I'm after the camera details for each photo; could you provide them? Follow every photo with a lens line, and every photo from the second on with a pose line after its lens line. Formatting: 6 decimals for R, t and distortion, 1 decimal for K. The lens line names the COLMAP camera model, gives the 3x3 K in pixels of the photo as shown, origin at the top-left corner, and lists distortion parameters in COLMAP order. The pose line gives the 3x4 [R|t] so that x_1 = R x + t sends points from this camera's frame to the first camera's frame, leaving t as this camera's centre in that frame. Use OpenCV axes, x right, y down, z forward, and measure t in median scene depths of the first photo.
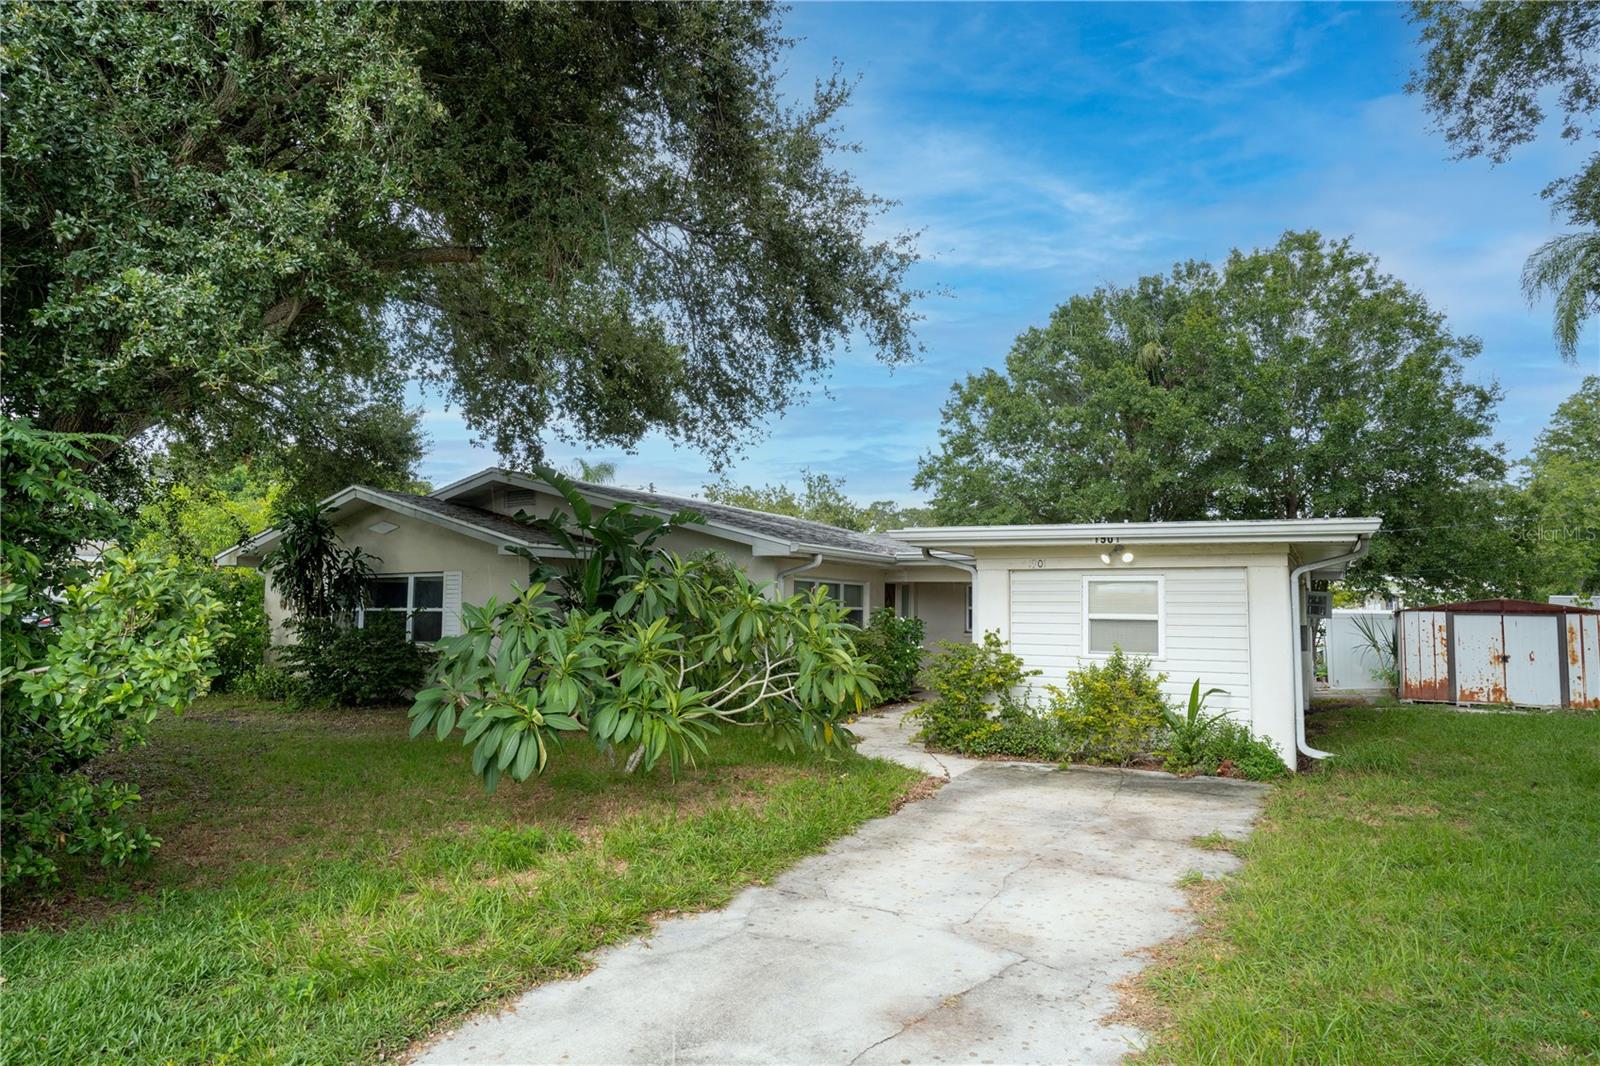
lens RADIAL K [[971.9, 0, 800.7], [0, 971.9, 536.5], [0, 0, 1]] dist [0.008998, 0.002047]
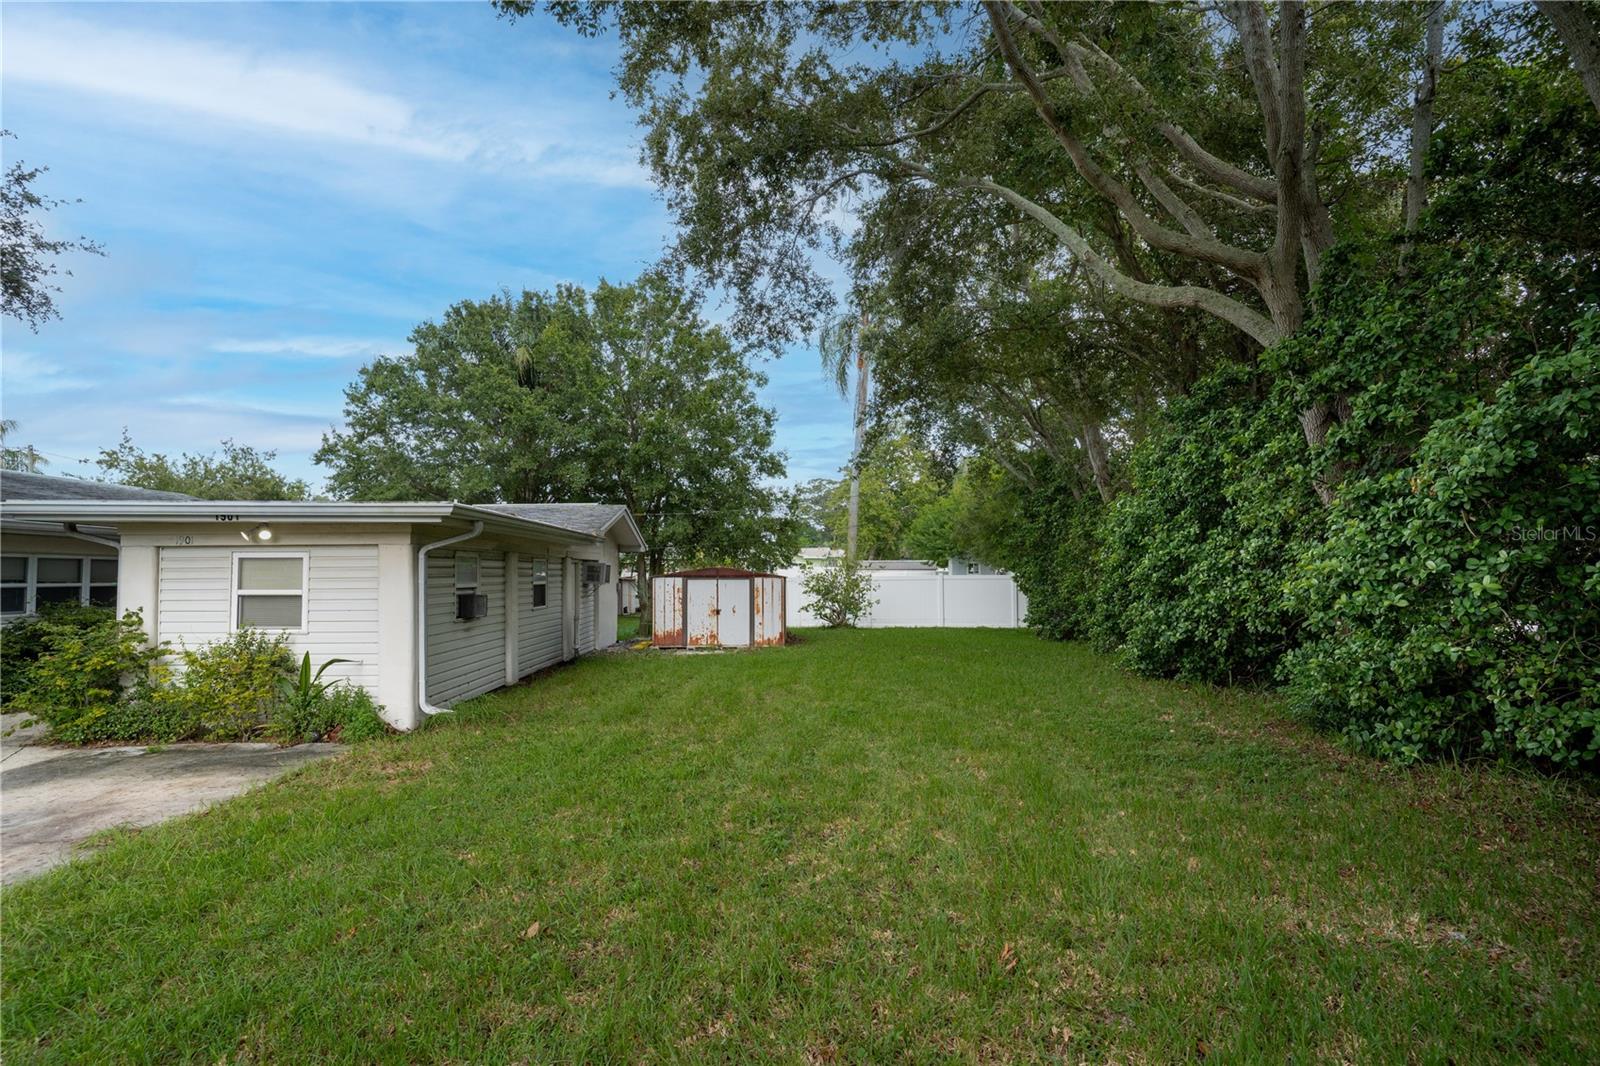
lens RADIAL K [[808.9, 0, 798.9], [0, 808.9, 535.5], [0, 0, 1]] dist [-0.016631, 0.001014]
pose [[0.864783, 0.007401, 0.502091, 0.265471], [-0.021183, 0.999539, 0.021750, -0.005263], [-0.501698, -0.029444, 0.864541, -0.005390]]
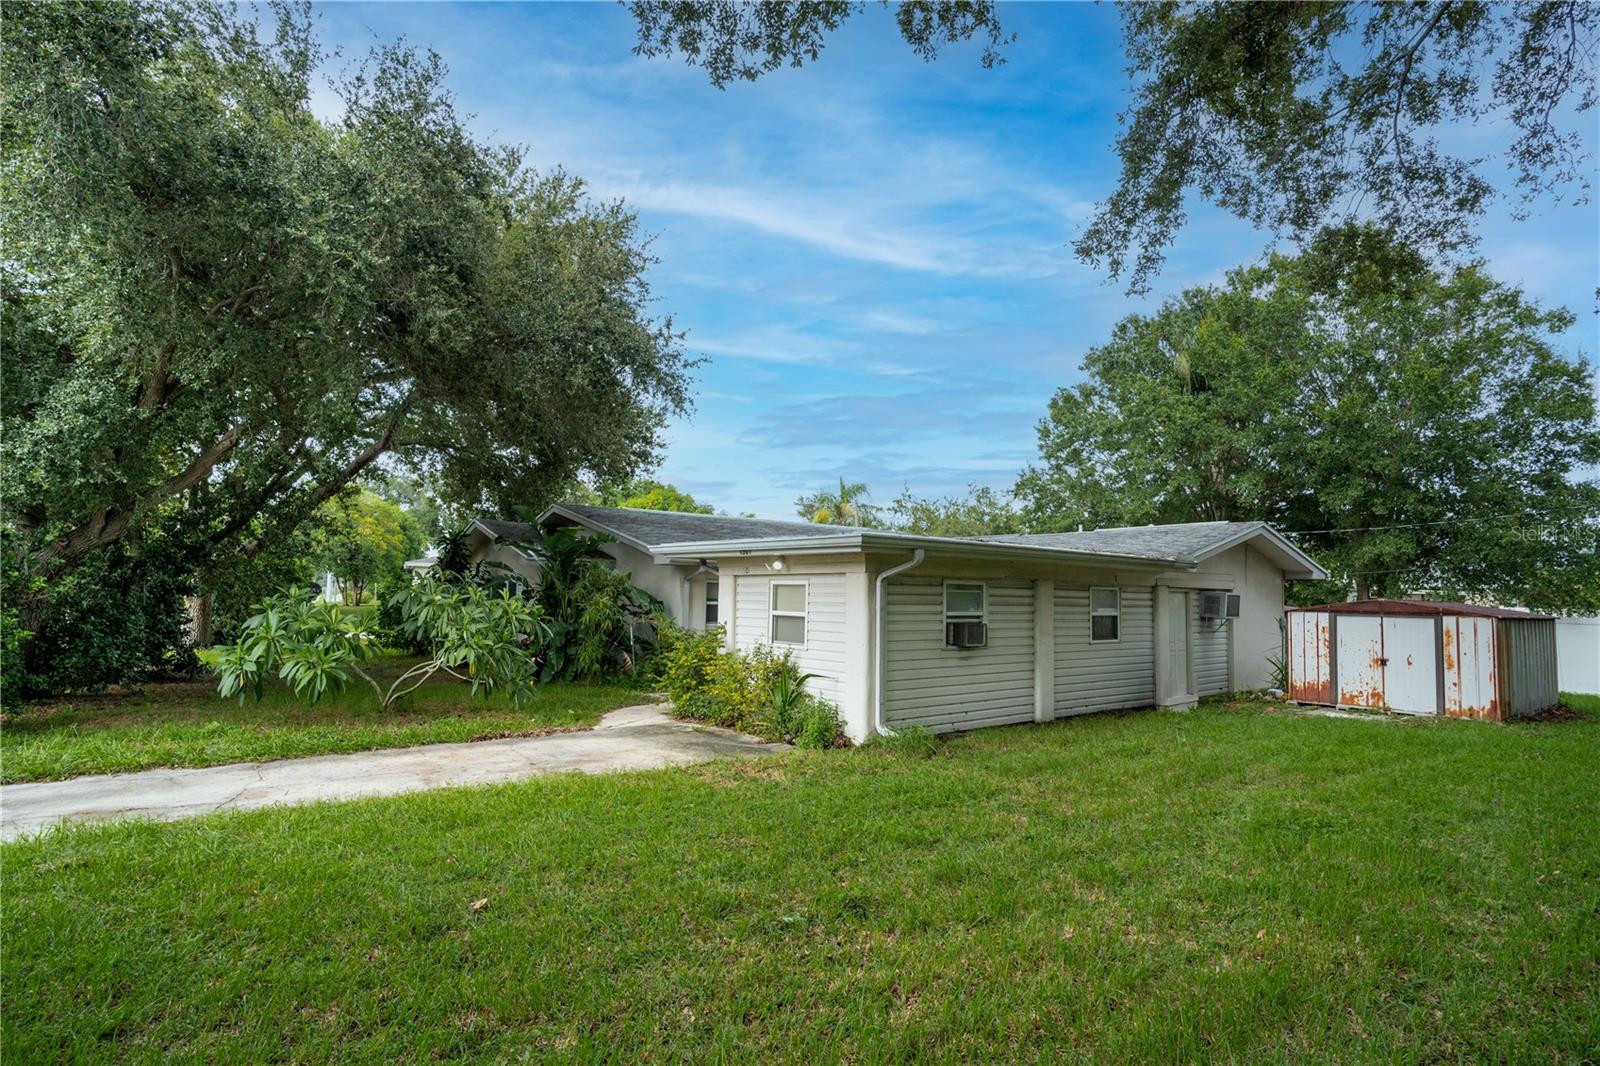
lens RADIAL K [[840.8, 0, 801.0], [0, 840.8, 534.2], [0, 0, 1]] dist [-0.001168, 0.000384]
pose [[0.924126, -0.024321, -0.381312, 0.515740], [0.021521, 0.999701, -0.011605, -0.003466], [0.381480, 0.002518, 0.924374, 0.016214]]
